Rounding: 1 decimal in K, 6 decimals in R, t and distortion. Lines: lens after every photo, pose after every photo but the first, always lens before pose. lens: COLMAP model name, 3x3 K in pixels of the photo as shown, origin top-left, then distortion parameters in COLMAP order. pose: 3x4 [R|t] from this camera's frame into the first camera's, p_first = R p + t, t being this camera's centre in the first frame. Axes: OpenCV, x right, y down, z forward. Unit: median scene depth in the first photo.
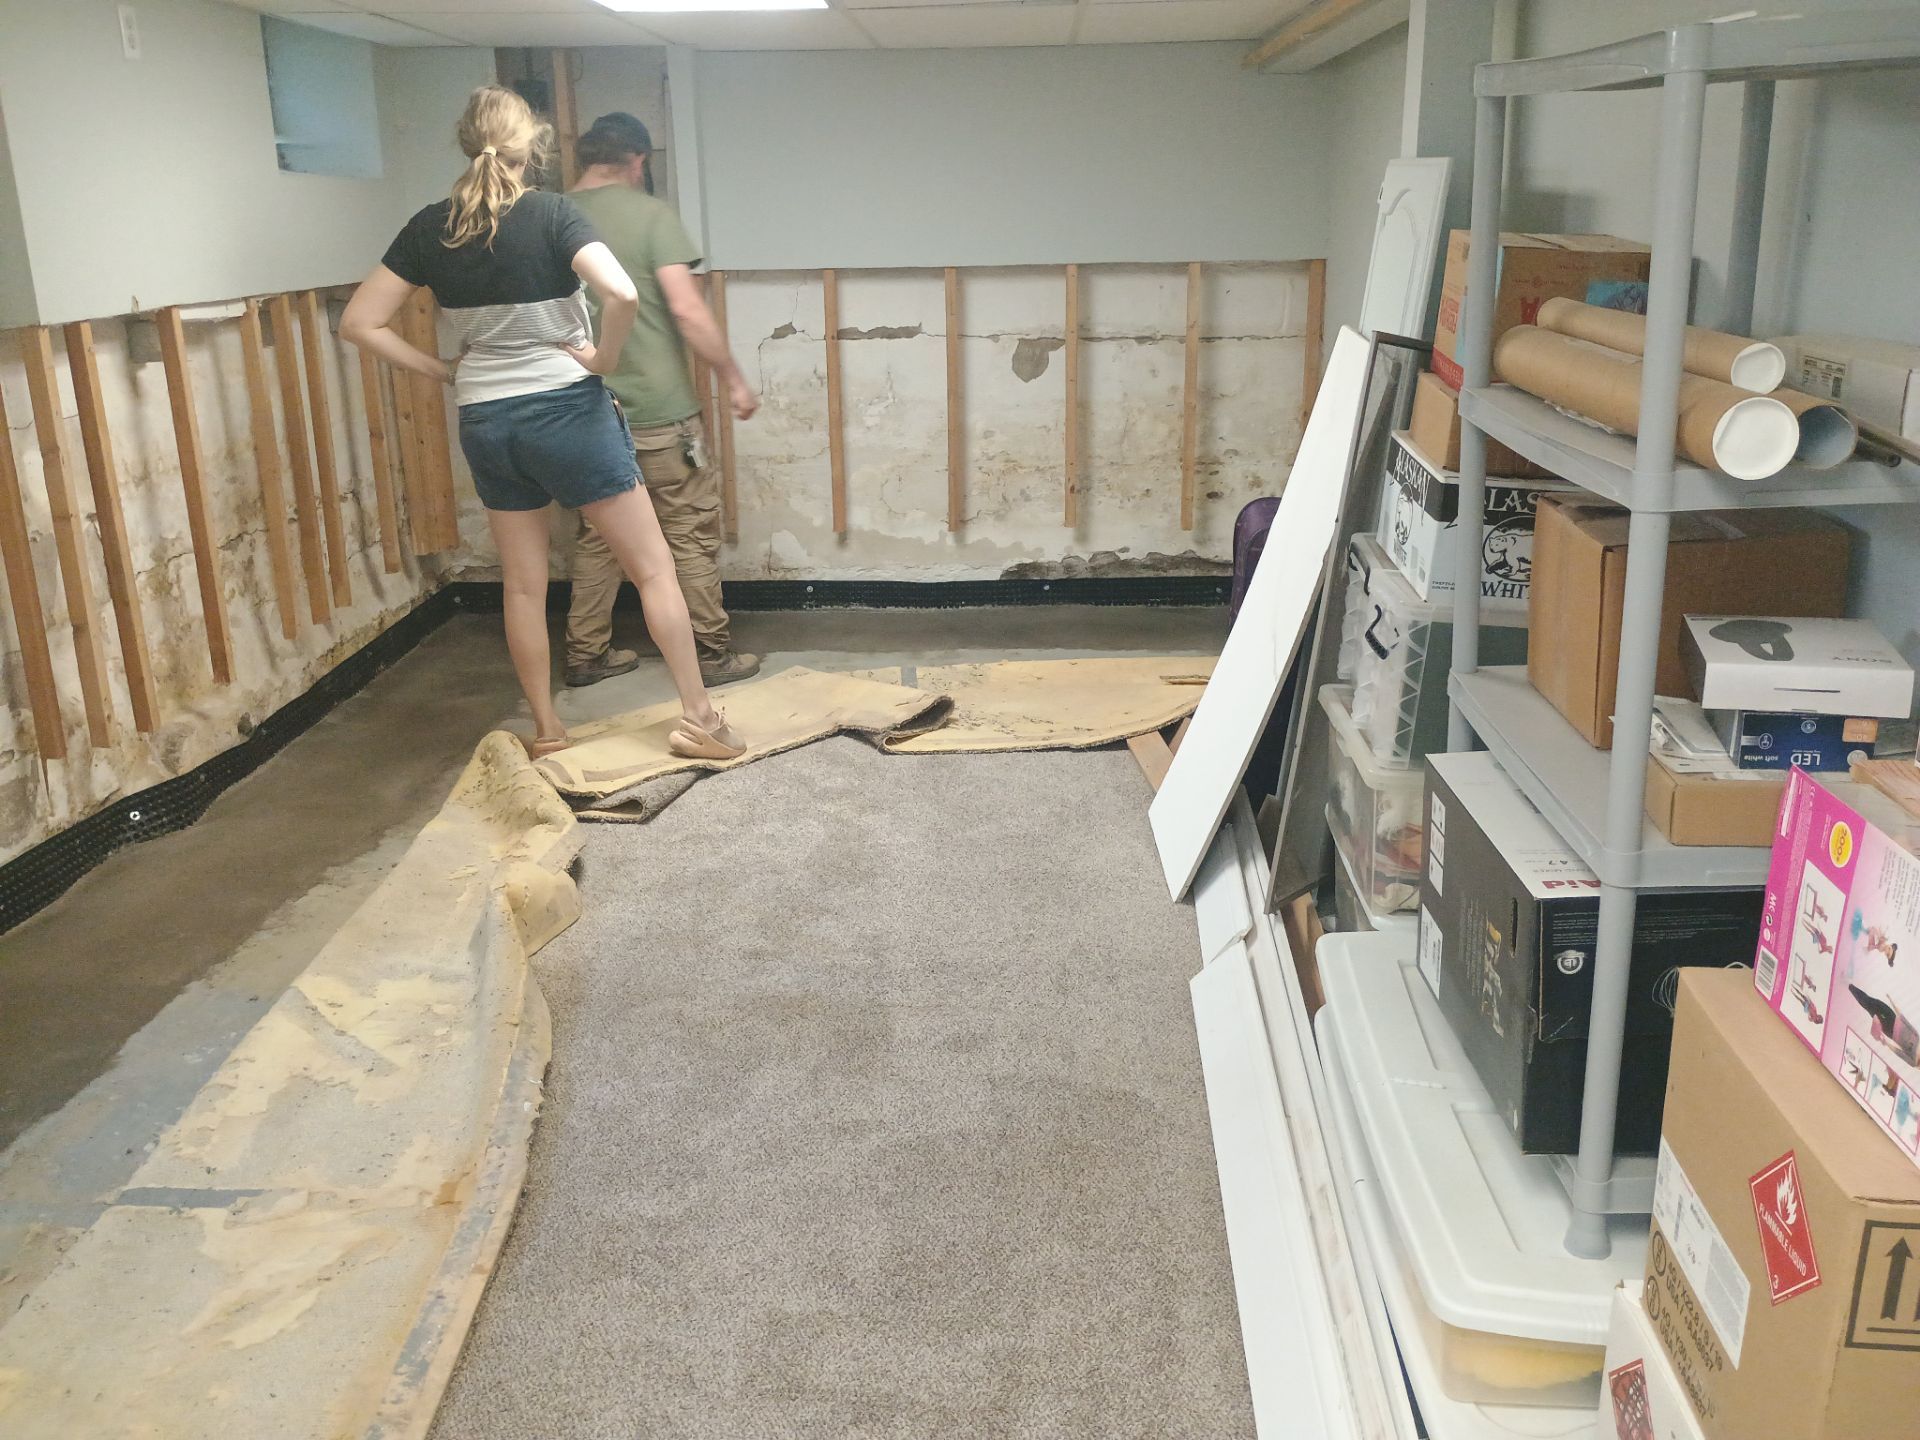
lens RADIAL K [[1667.3, 0, 954.5], [0, 1667.3, 707.3], [0, 0, 1]] dist [0.060280, -0.072178]
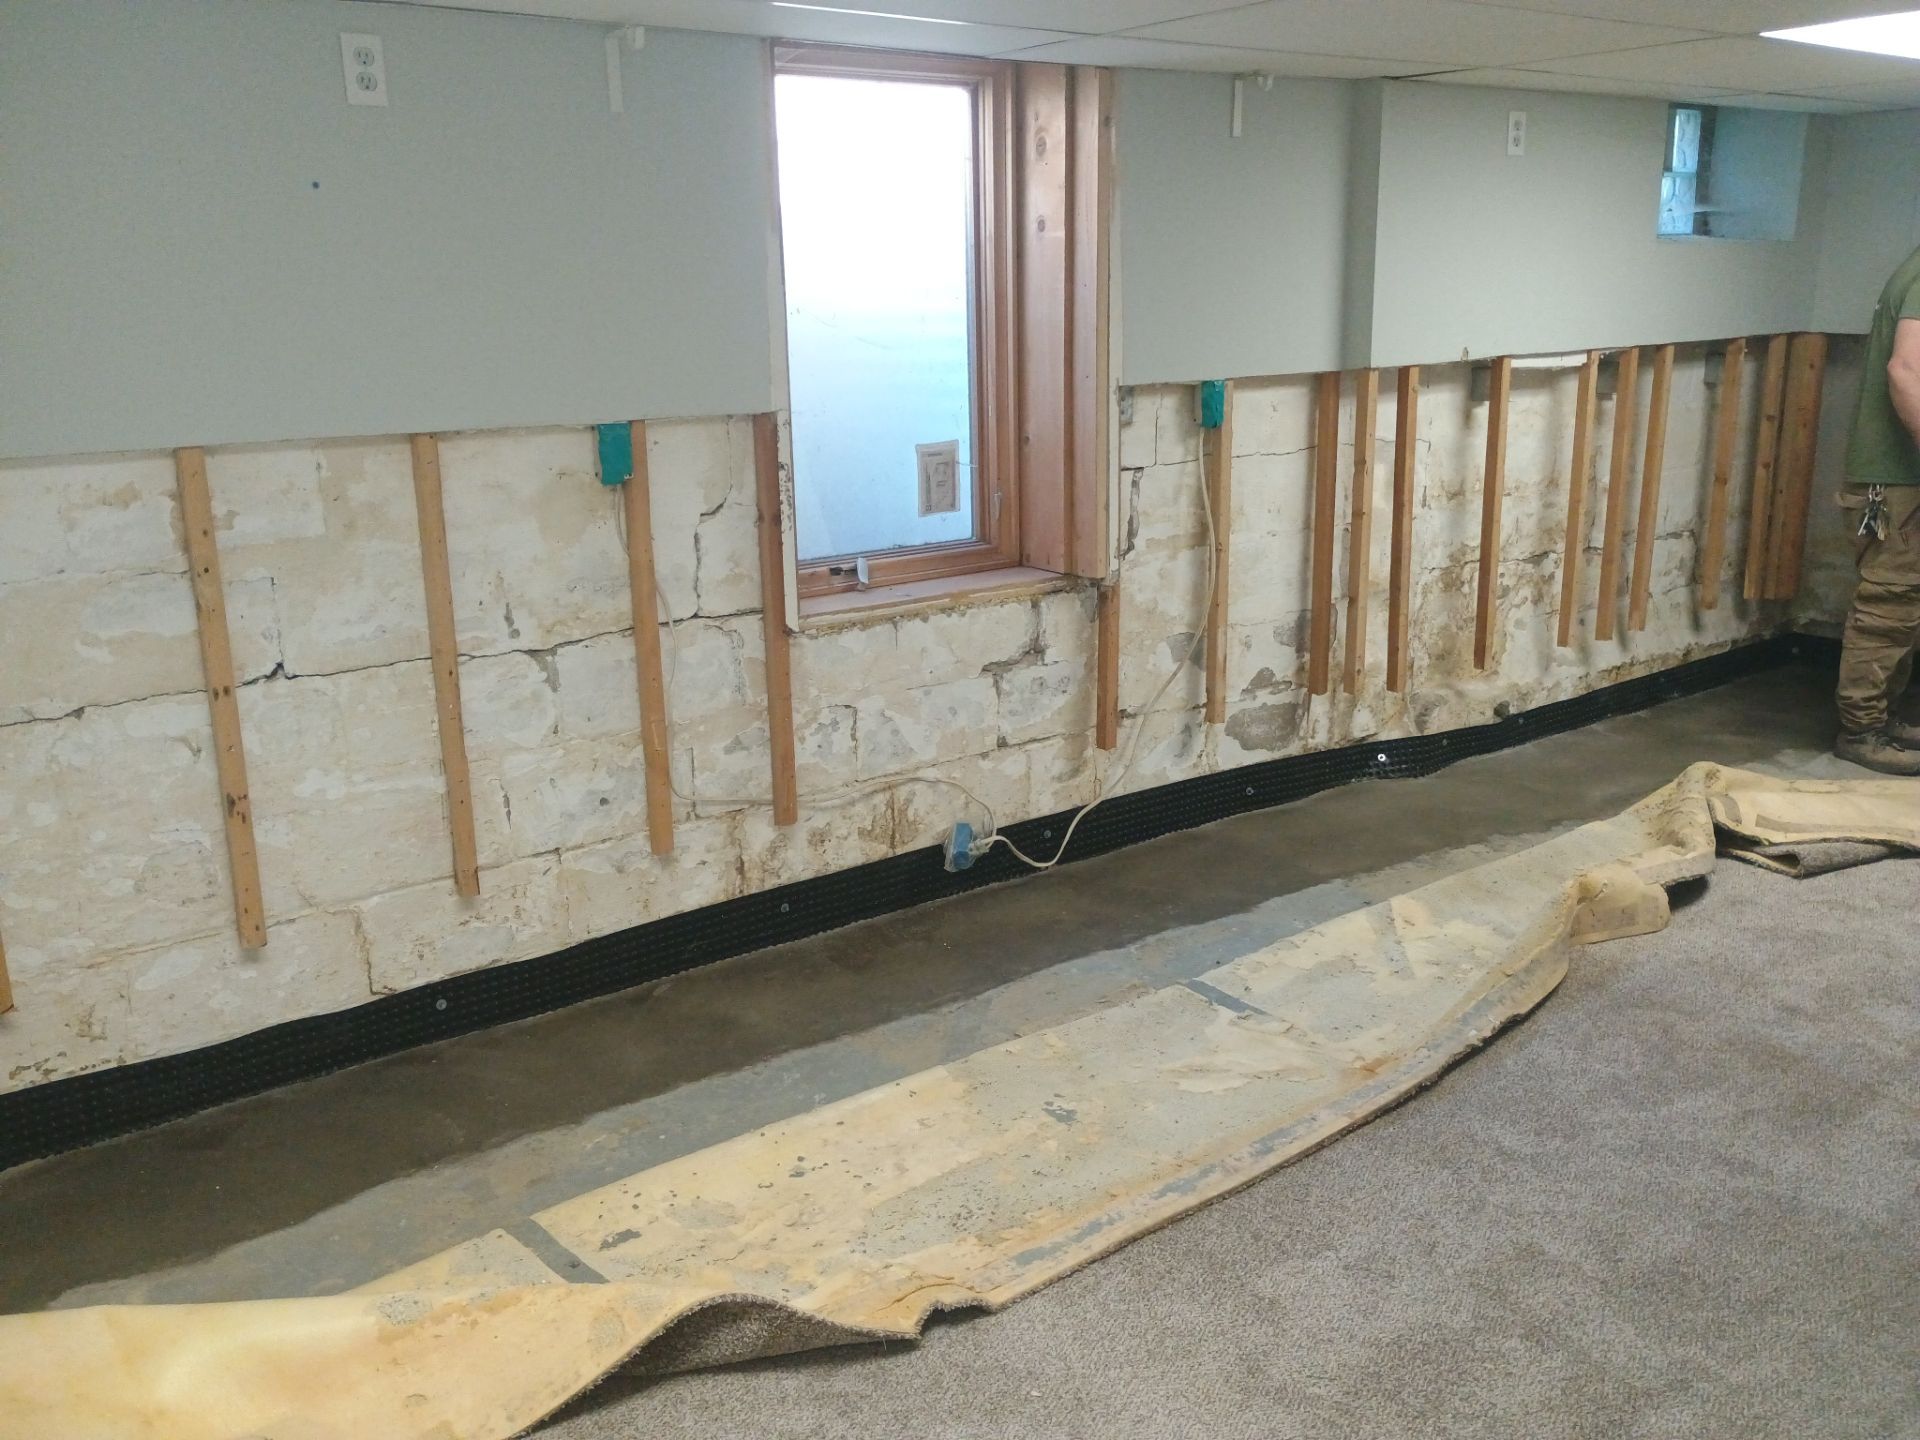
lens RADIAL K [[1667.3, 0, 976.1], [0, 1667.3, 727.0], [0, 0, 1]] dist [0.060280, -0.072178]
pose [[0.620175, 0.204599, -0.757312, 0.280622], [-0.215817, 0.972636, 0.086036, 0.000184], [0.754192, 0.110084, 0.647361, -0.043006]]
